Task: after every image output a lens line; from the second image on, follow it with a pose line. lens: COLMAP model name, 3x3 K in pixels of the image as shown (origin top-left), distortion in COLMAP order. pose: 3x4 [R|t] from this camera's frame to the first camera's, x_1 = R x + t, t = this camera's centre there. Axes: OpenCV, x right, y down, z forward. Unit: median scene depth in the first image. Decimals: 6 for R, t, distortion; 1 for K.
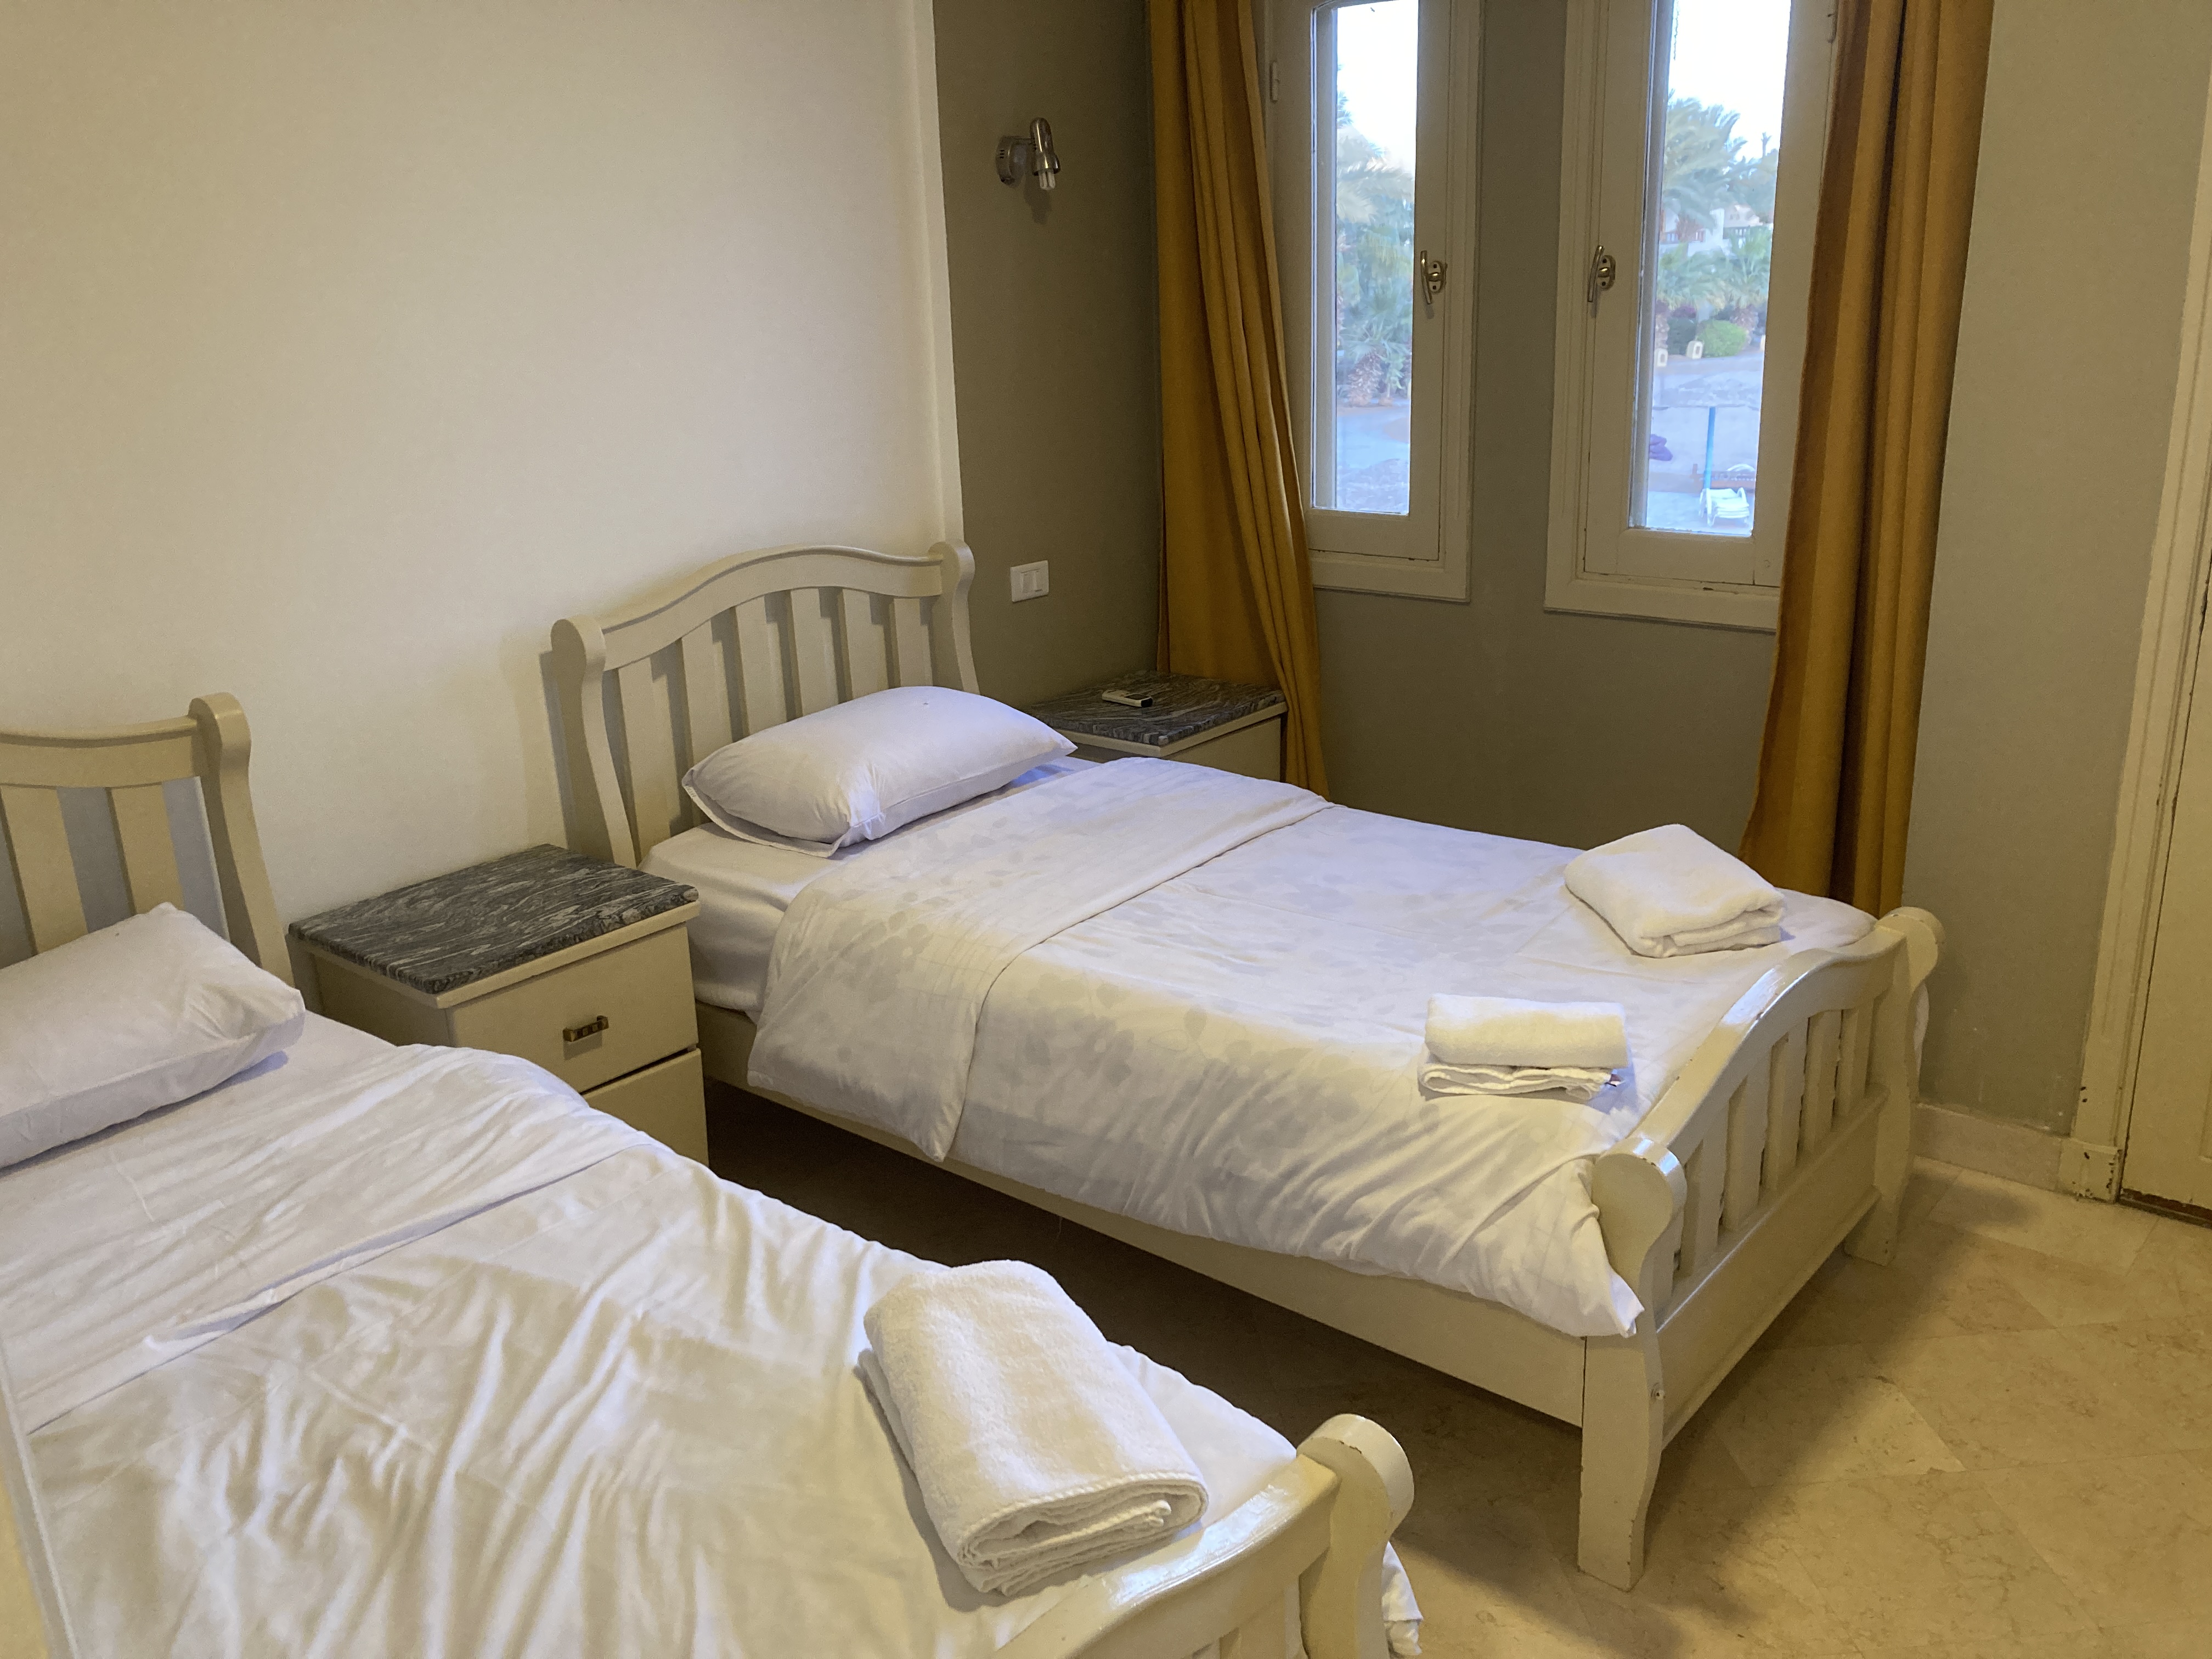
lens RADIAL K [[1823.5, 0, 1103.3], [0, 1823.5, 830.5], [0, 0, 1]] dist [0.032850, -0.015821]
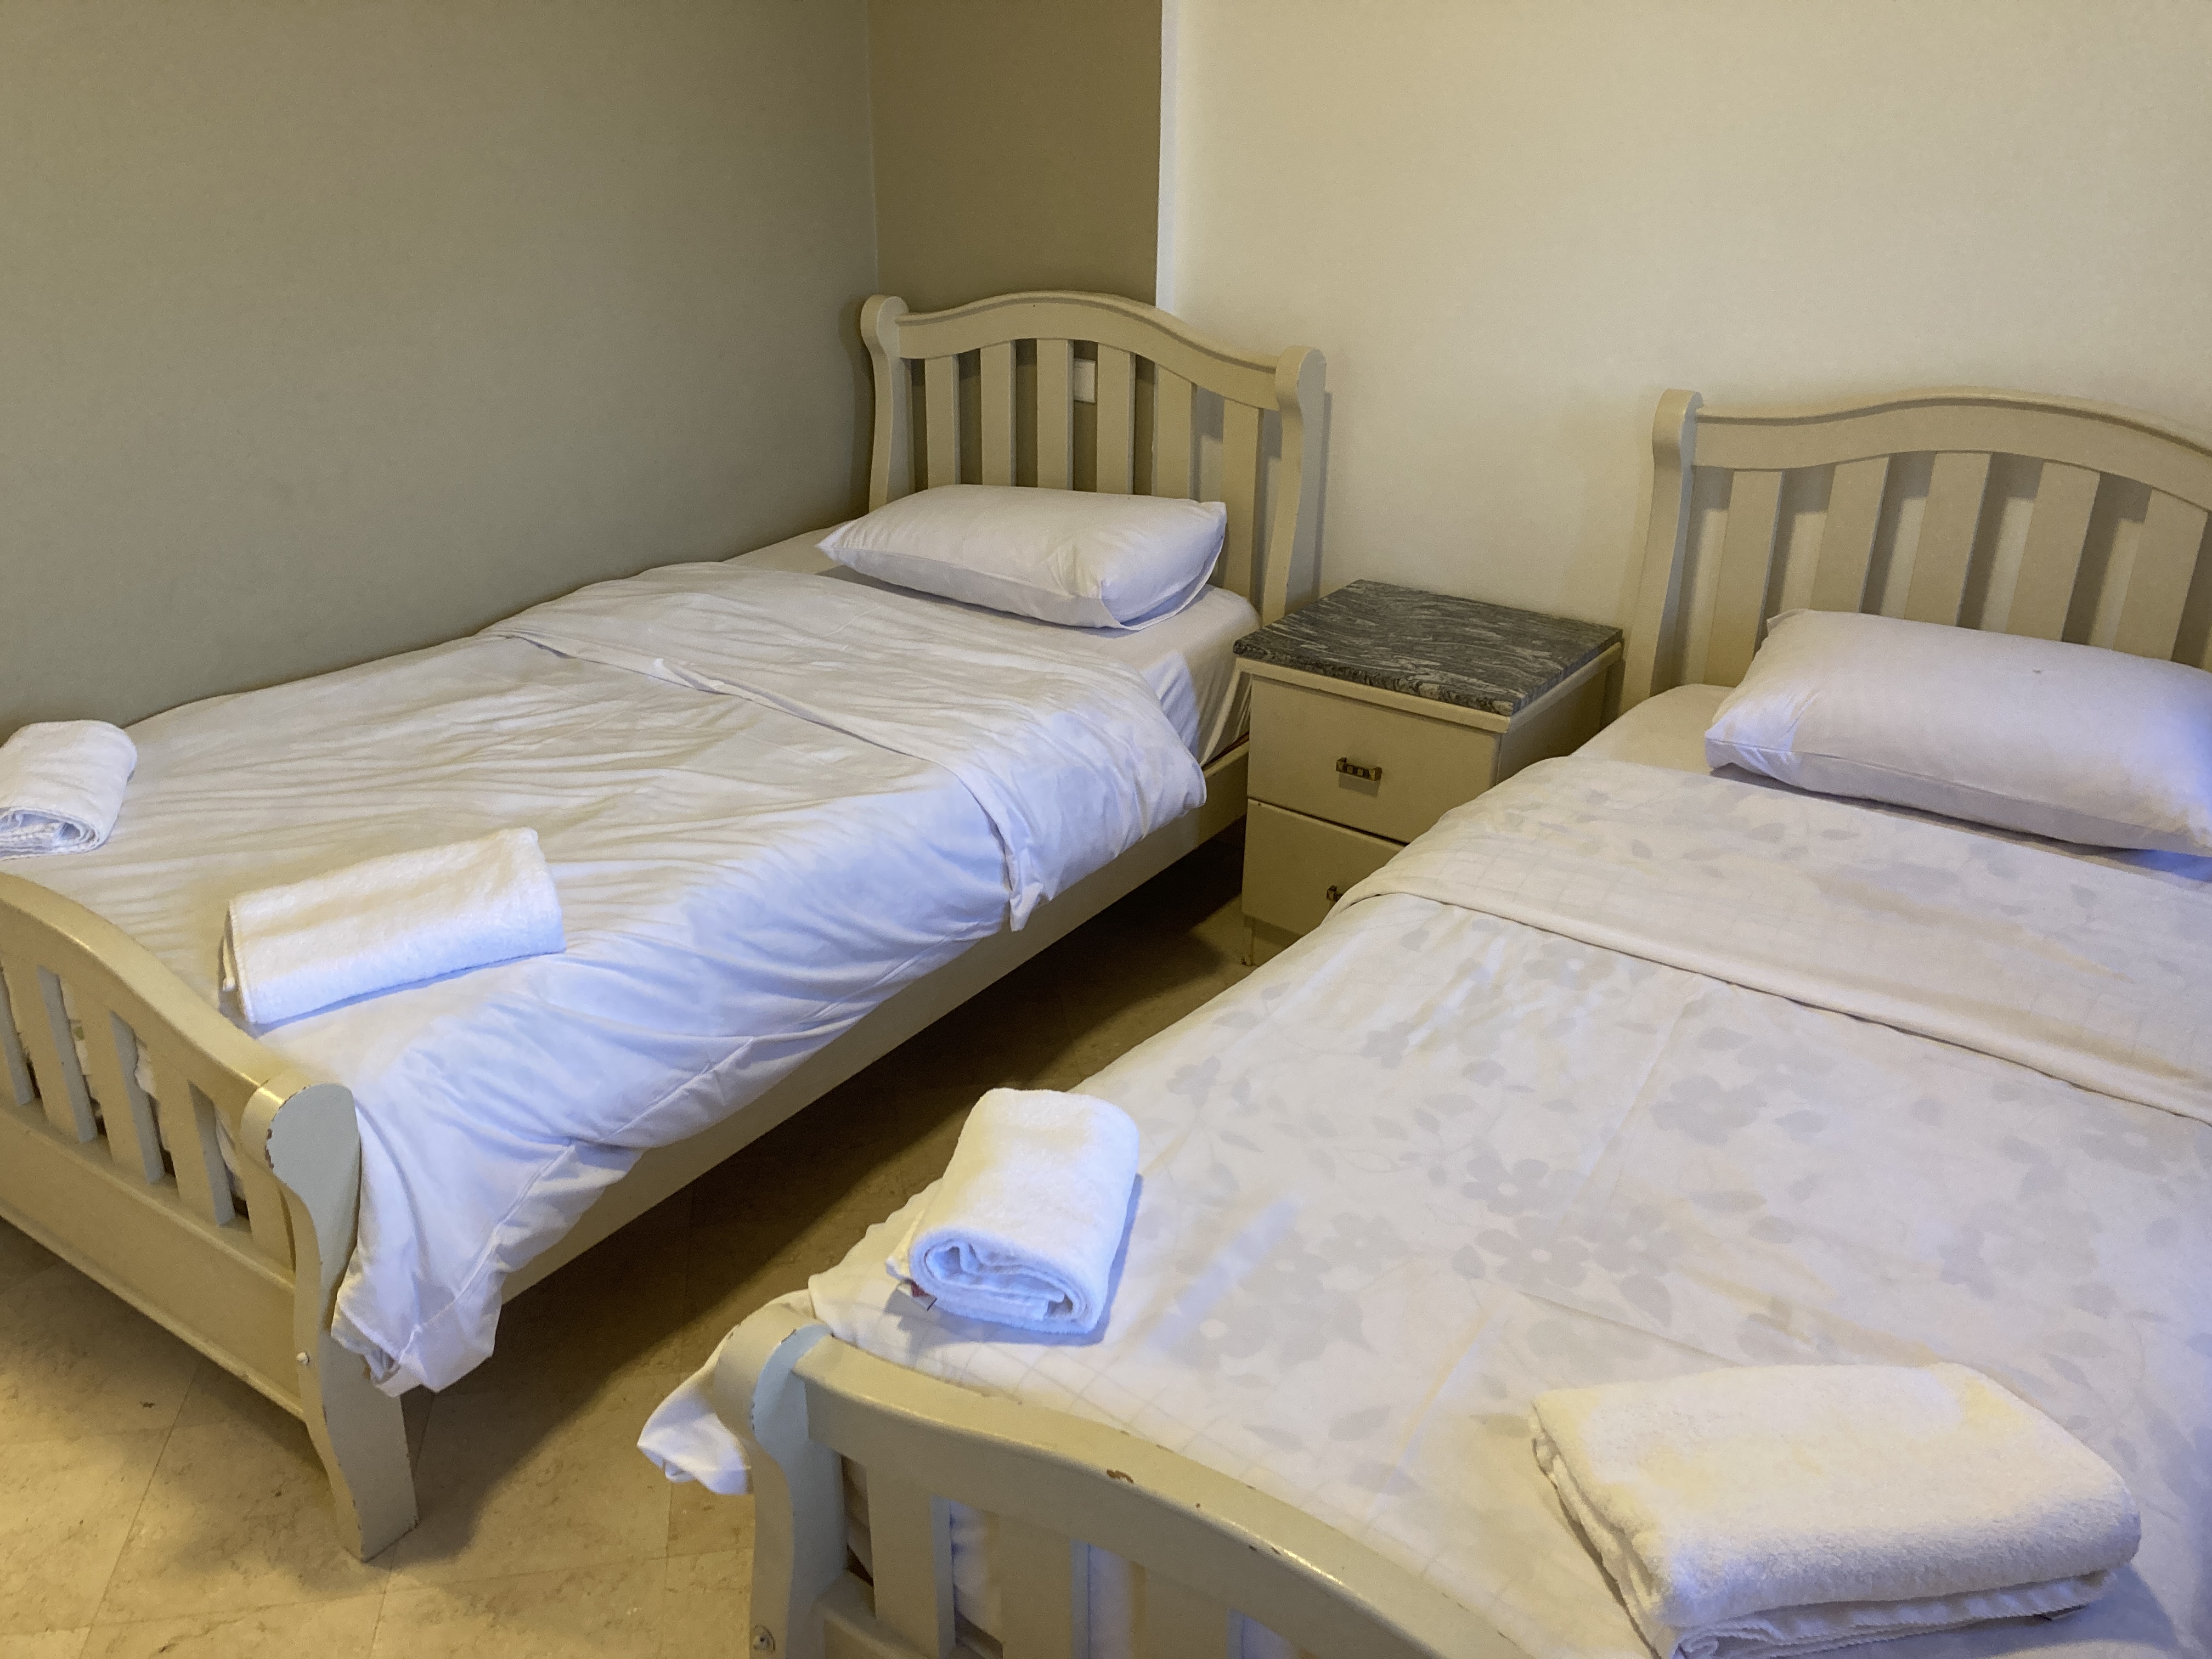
lens RADIAL K [[1823.5, 0, 1102.1], [0, 1823.5, 826.8], [0, 0, 1]] dist [0.032850, -0.015821]
pose [[0.066342, 0.454055, -0.888501, 0.601621], [-0.313000, 0.854986, 0.413557, -0.230398], [0.947433, 0.250664, 0.198840, 0.667298]]
